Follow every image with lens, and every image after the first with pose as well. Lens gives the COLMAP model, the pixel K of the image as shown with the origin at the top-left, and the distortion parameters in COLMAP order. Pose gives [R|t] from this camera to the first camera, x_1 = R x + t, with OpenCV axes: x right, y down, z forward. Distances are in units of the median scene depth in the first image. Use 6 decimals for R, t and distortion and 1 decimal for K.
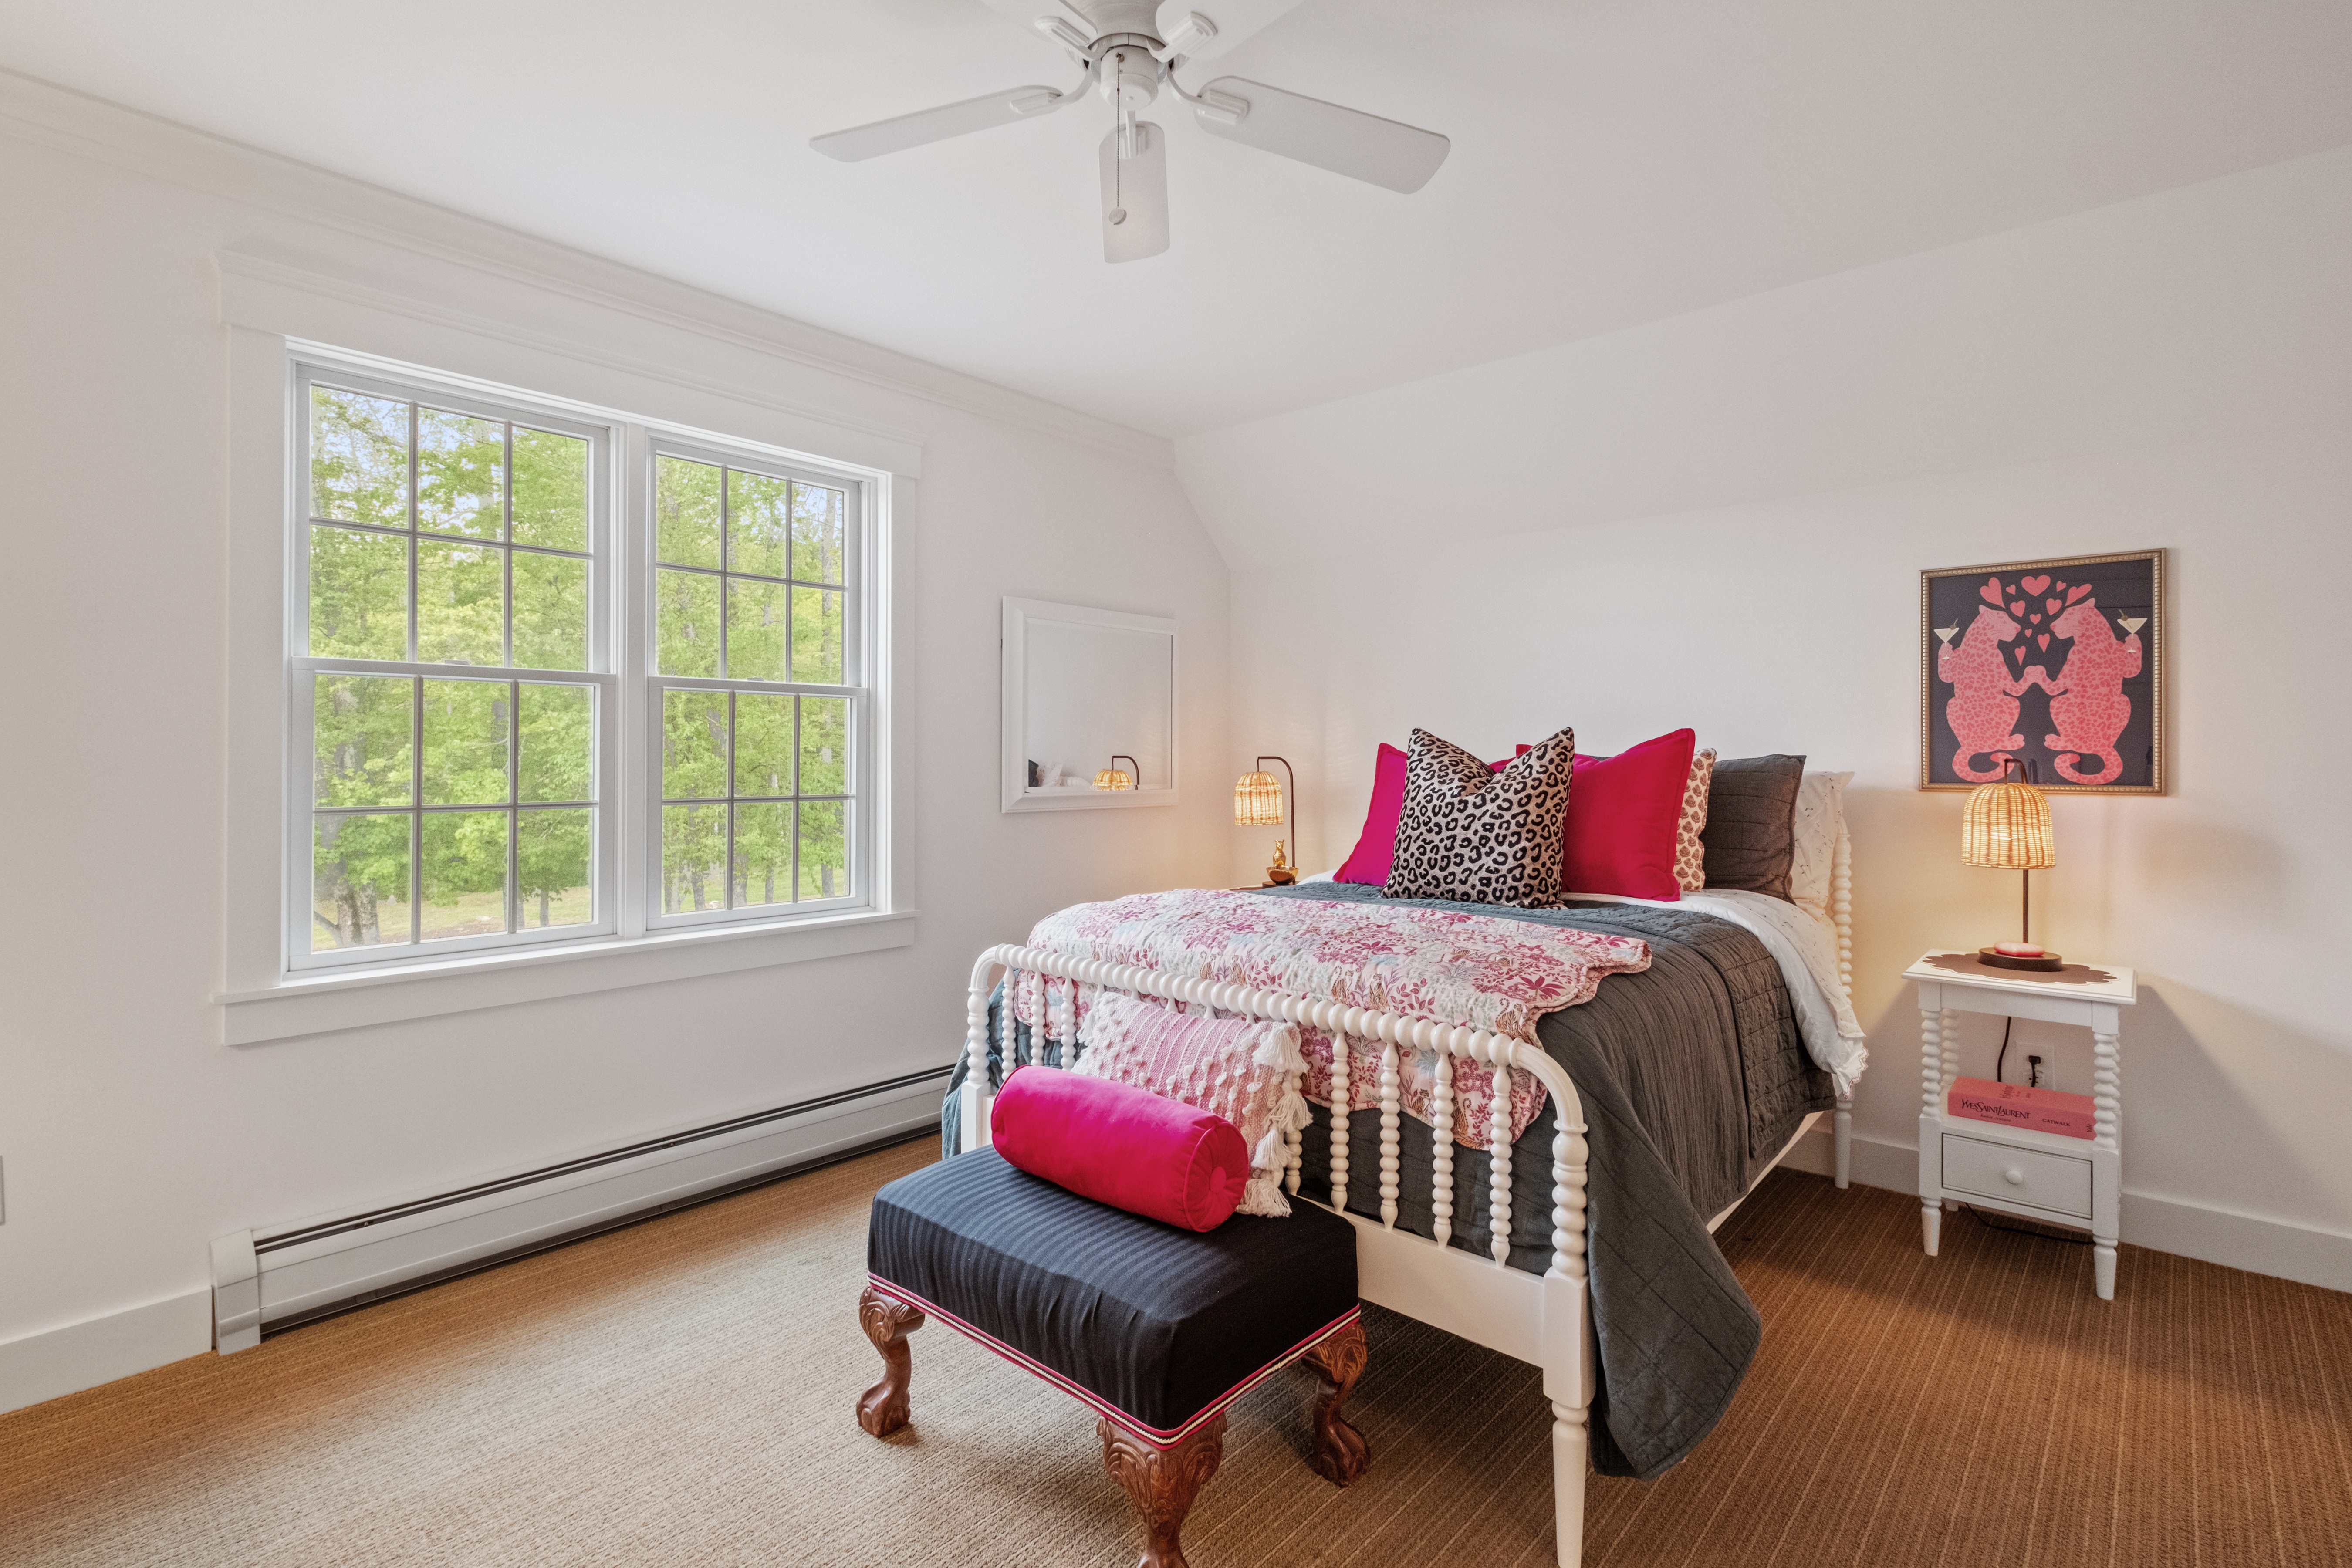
lens RADIAL K [[1125.5, 0, 1165.1], [0, 1125.5, 745.8], [0, 0, 1]] dist [-0.002888, -0.000319]
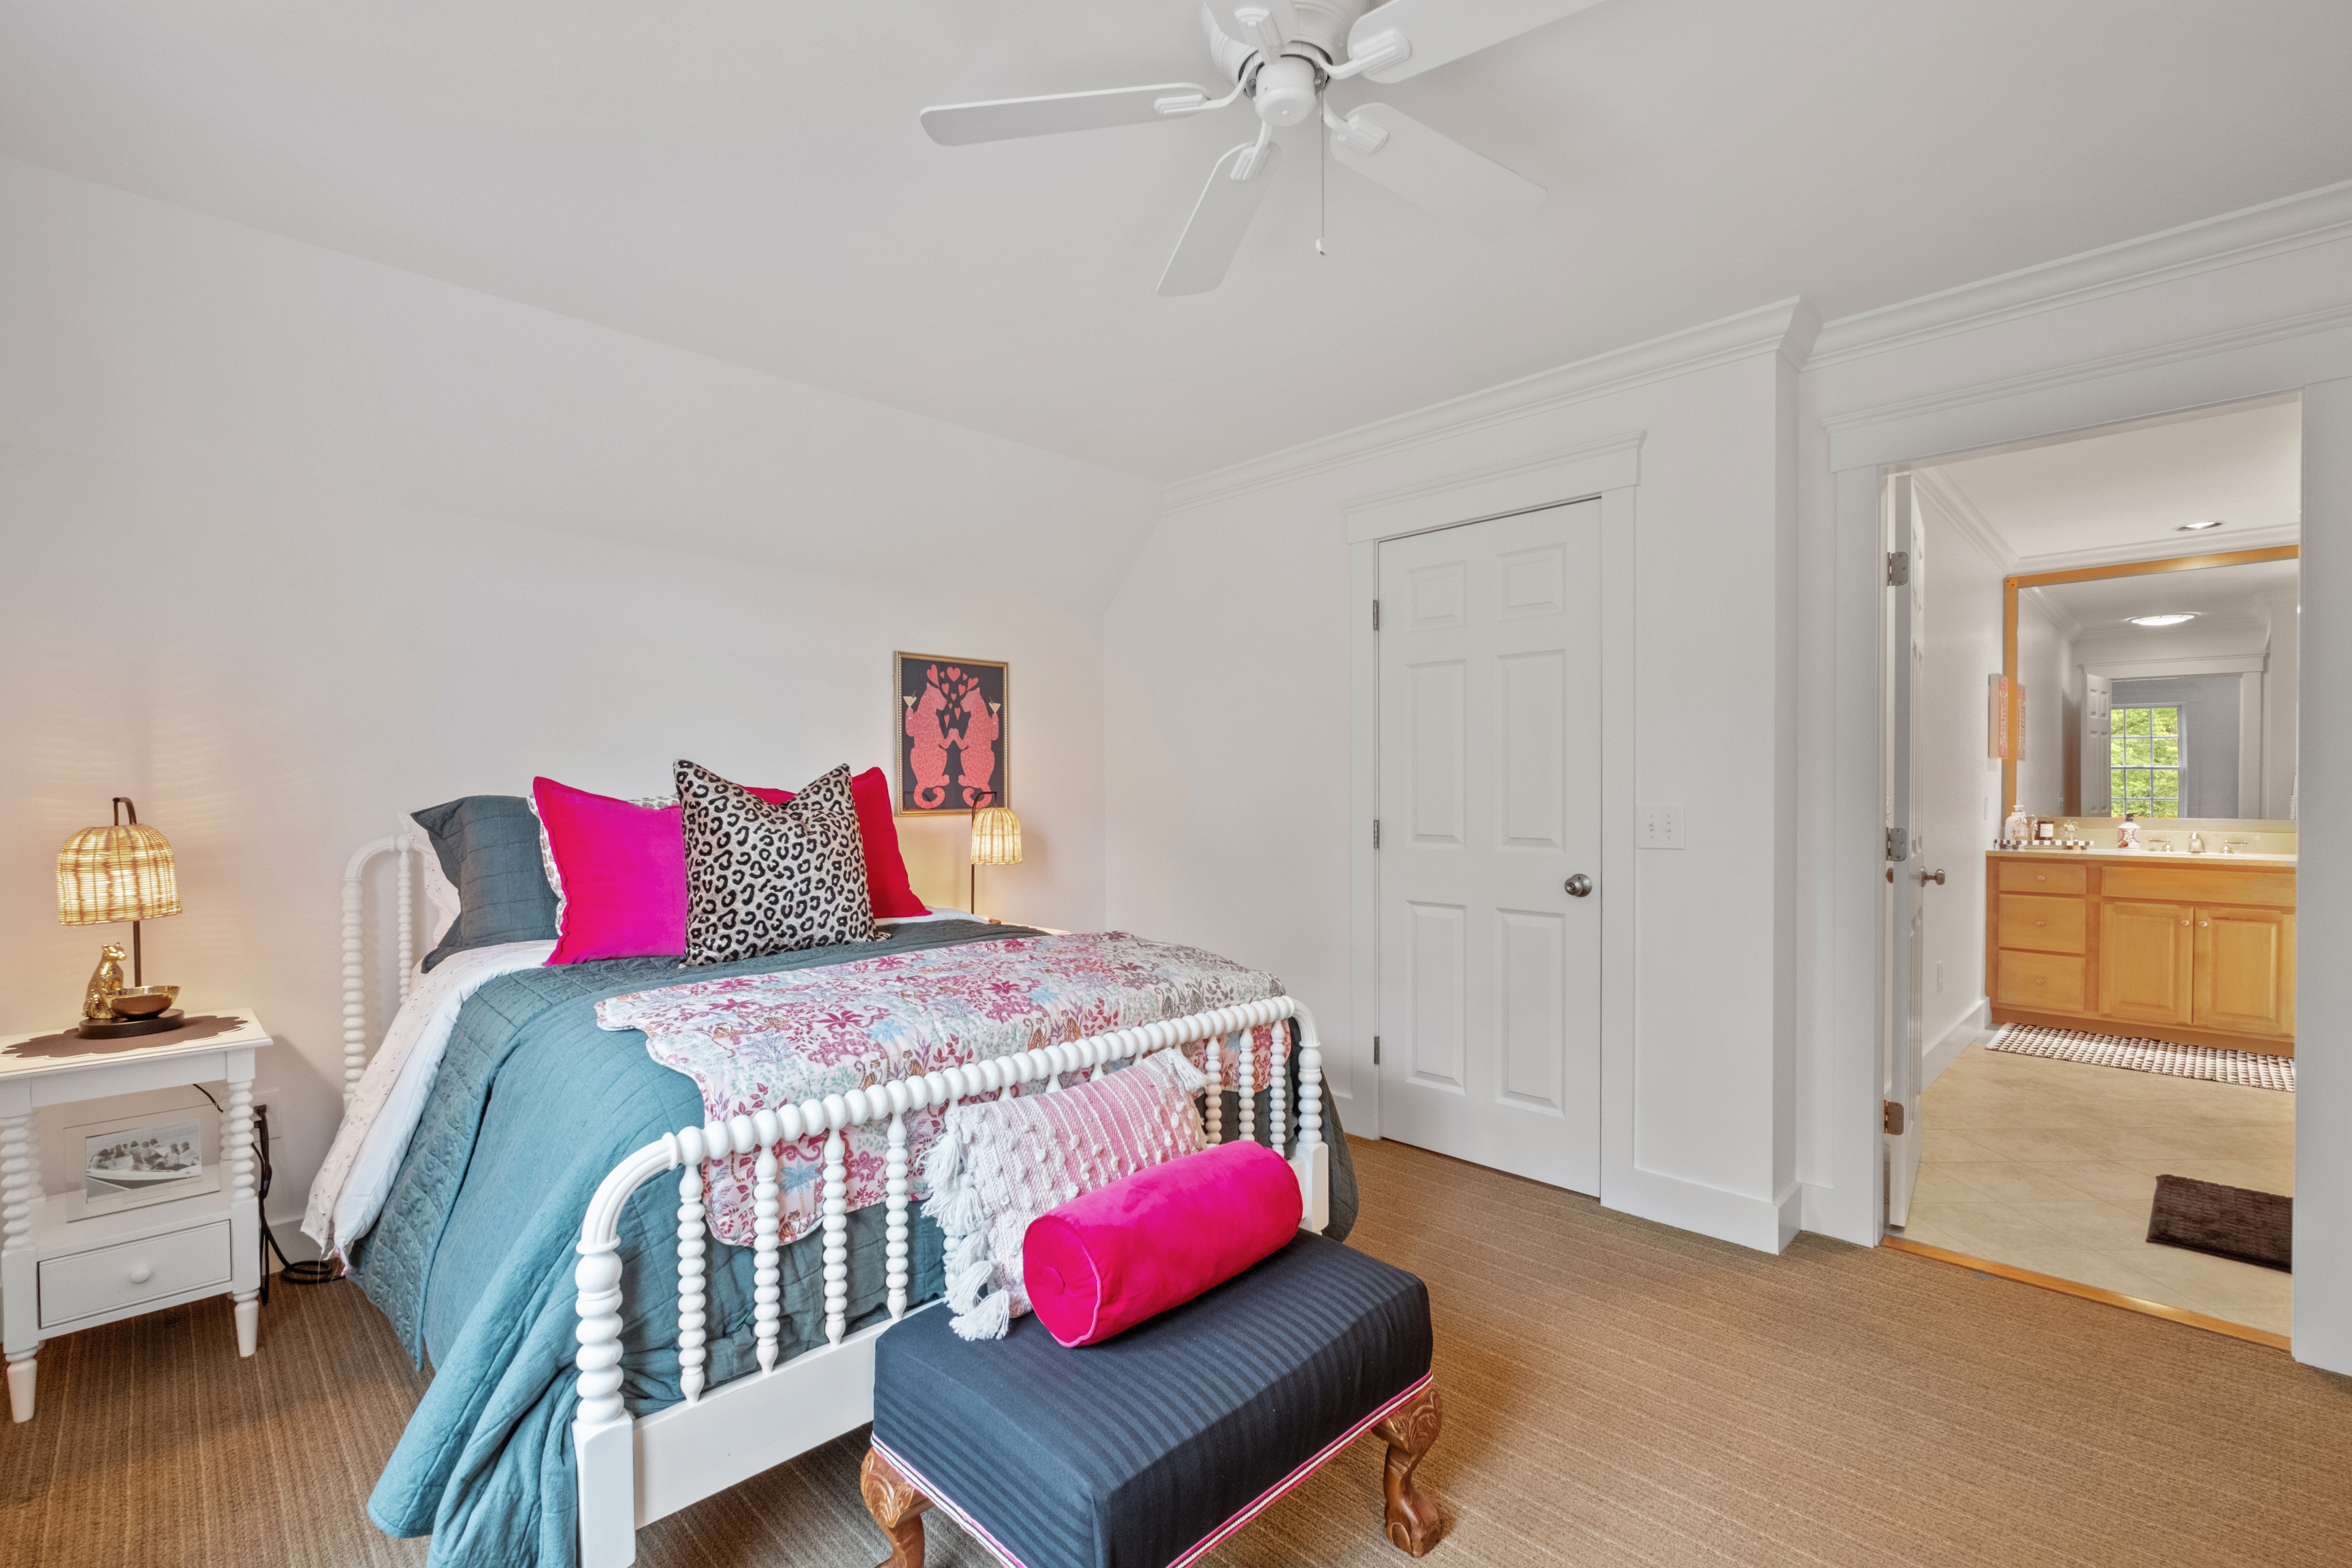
lens RADIAL K [[1031.4, 0, 1176.0], [0, 1031.4, 784.0], [0, 0, 1]] dist [-0.000726, -0.000100]
pose [[0.055977, 0.001338, 0.998431, -0.571837], [-0.001965, 0.999997, -0.001230, 0.002667], [-0.998430, -0.001893, 0.055980, 0.644400]]
